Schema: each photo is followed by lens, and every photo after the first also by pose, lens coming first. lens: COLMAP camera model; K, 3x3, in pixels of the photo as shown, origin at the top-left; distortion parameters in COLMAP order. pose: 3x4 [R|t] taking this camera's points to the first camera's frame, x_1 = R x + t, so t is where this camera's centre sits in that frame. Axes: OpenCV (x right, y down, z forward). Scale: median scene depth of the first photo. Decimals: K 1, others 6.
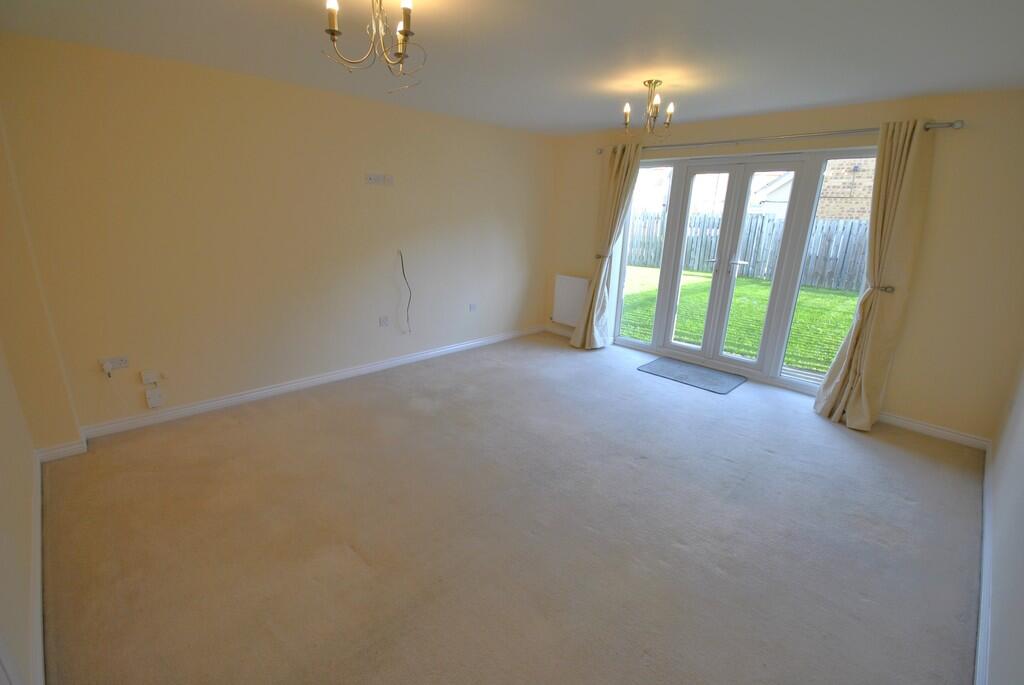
lens RADIAL K [[453.4, 0, 507.3], [0, 453.4, 343.7], [0, 0, 1]] dist [-0.000316, 0.000254]
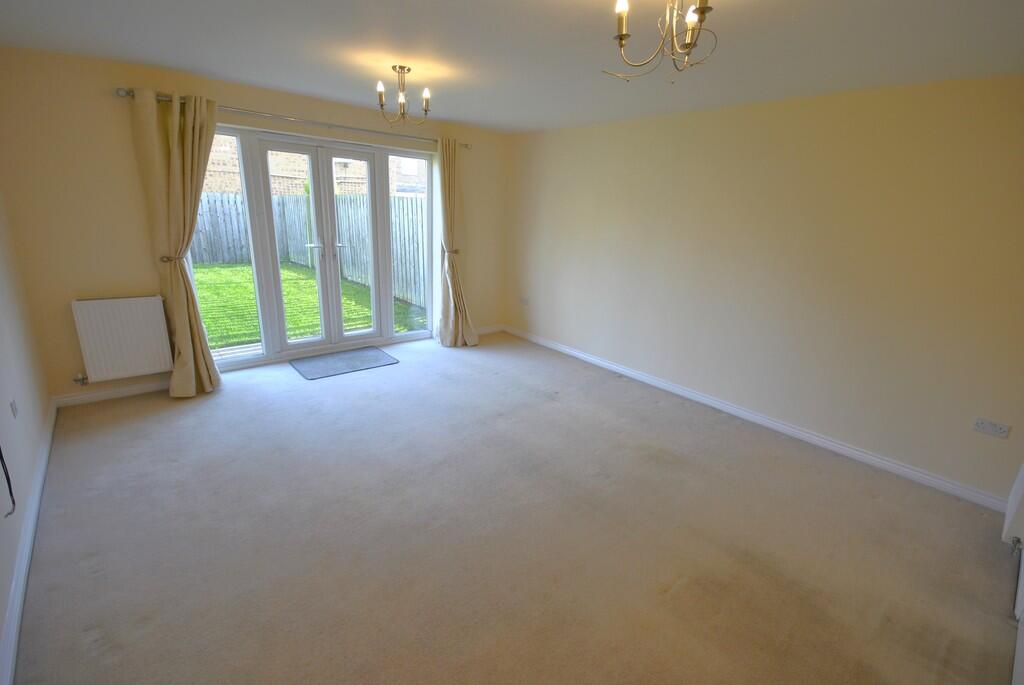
lens RADIAL K [[453.4, 0, 507.3], [0, 453.4, 343.7], [0, 0, 1]] dist [-0.000316, 0.000254]
pose [[0.068237, -0.304695, 0.950002, -0.497017], [0.244015, 0.928398, 0.280239, -0.160496], [-0.967368, 0.212692, 0.137702, 0.512685]]
